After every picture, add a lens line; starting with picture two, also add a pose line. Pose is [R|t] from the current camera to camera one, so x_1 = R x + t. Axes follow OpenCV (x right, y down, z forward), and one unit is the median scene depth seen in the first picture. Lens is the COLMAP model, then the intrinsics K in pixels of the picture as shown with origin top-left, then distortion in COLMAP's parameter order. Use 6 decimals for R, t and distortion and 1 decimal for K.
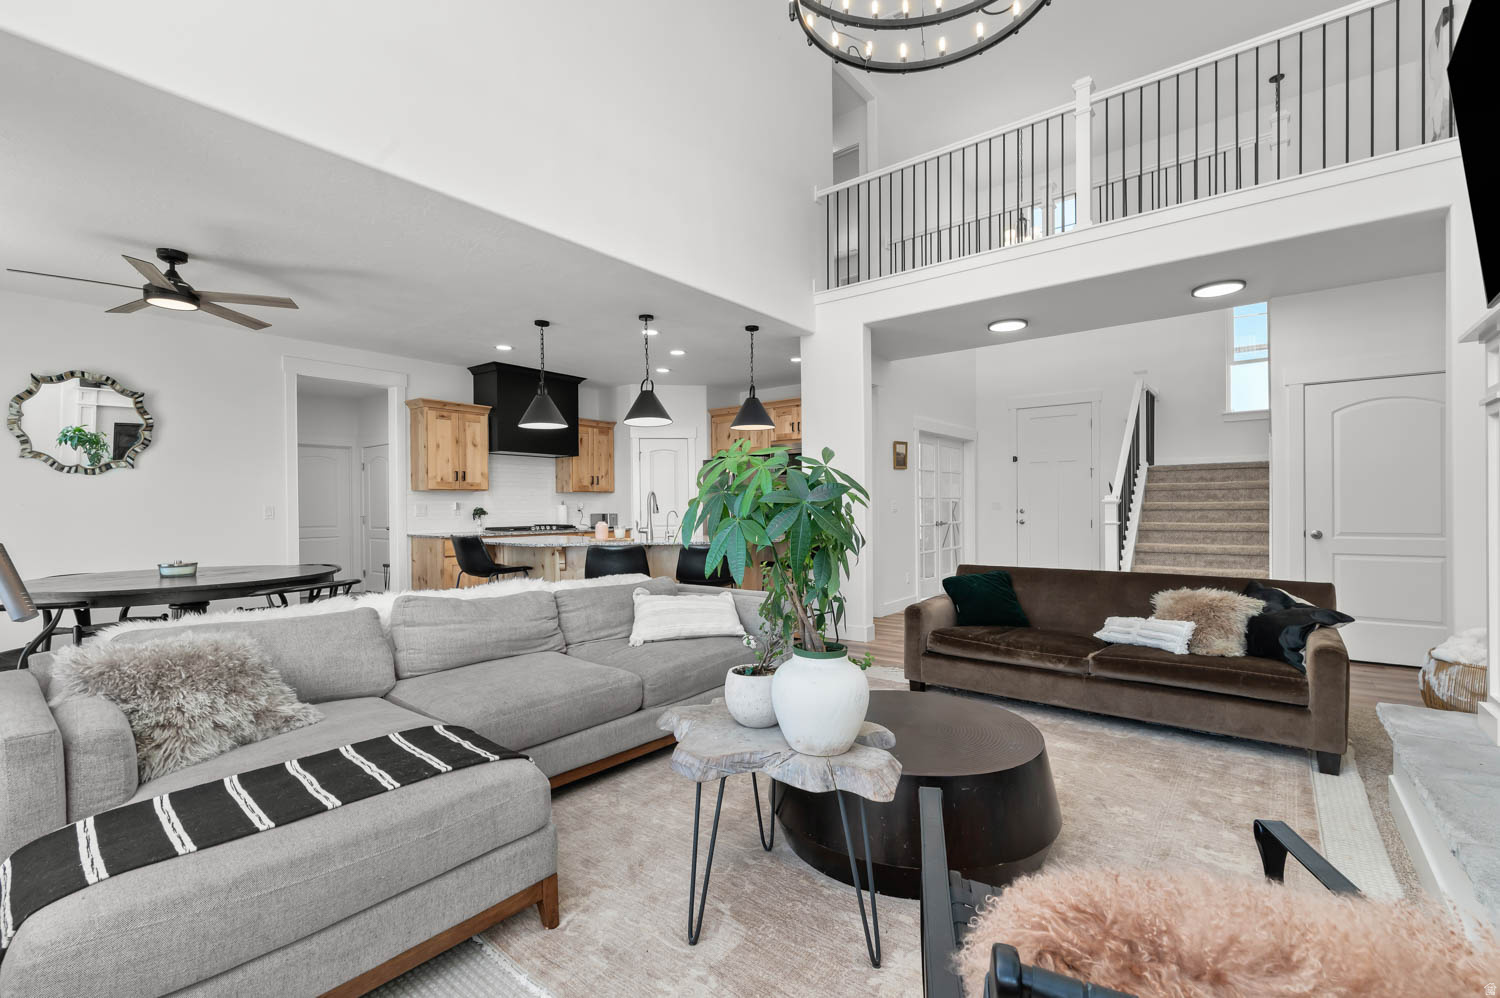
lens RADIAL K [[650.0, 0, 749.5], [0, 650.0, 499.1], [0, 0, 1]] dist [0.003089, 0.000603]
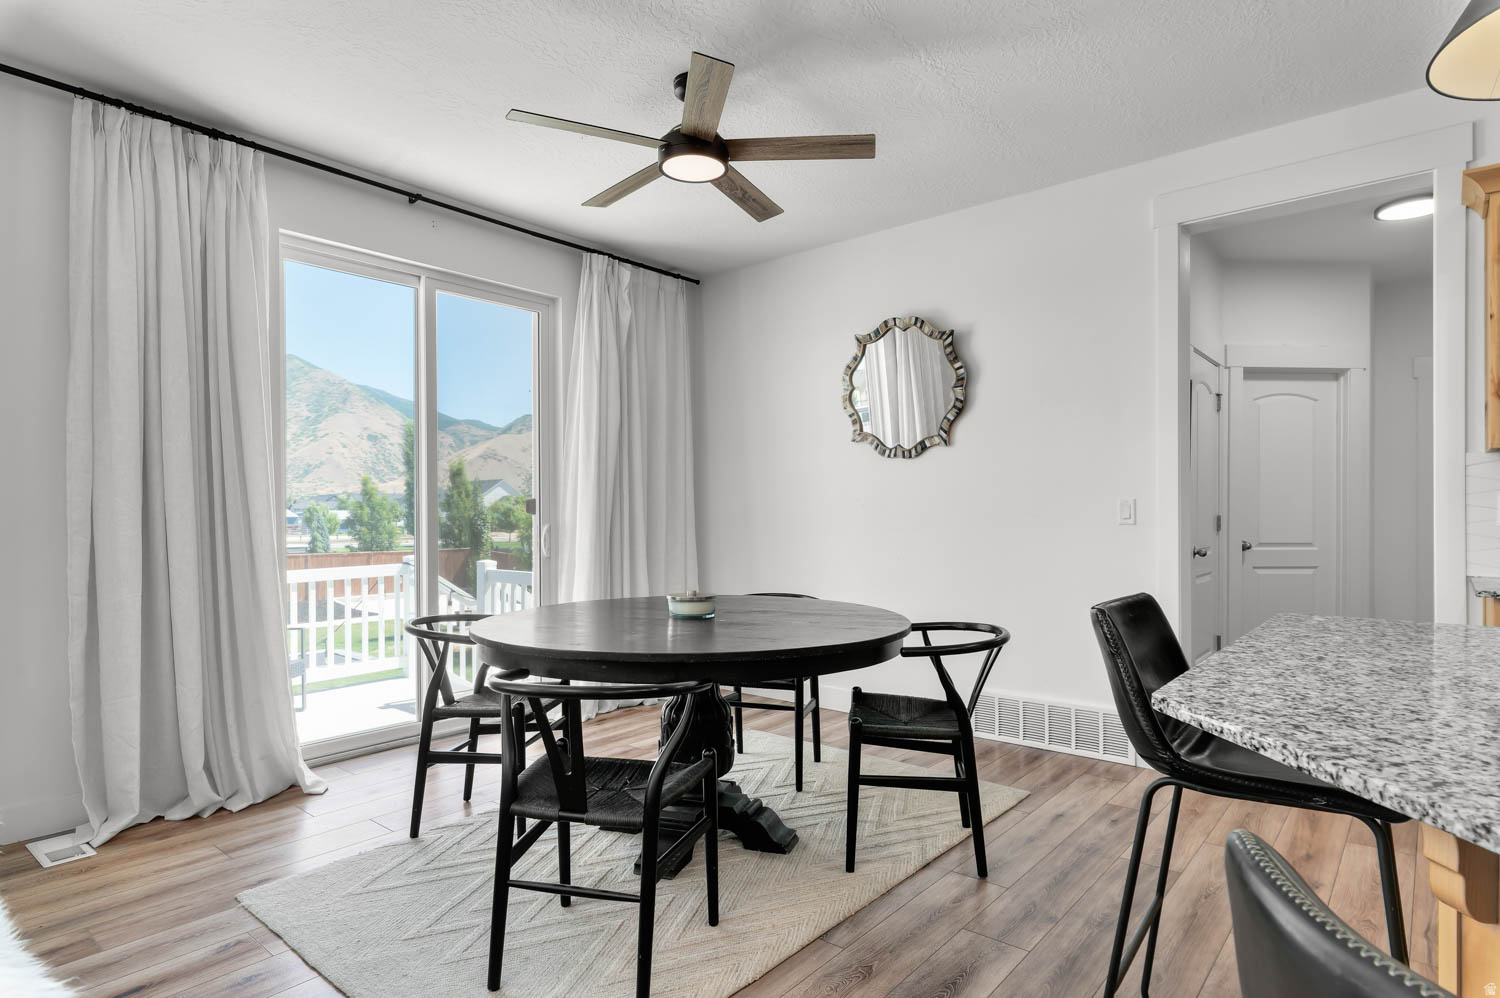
lens RADIAL K [[792.2, 0, 773.2], [0, 792.2, 523.4], [0, 0, 1]] dist [-0.002310, 0.000099]
pose [[-0.022541, 0.021824, -0.999508, -0.089328], [0.014157, 0.999668, 0.021508, 0.010106], [0.999646, -0.013665, -0.022842, 0.620919]]
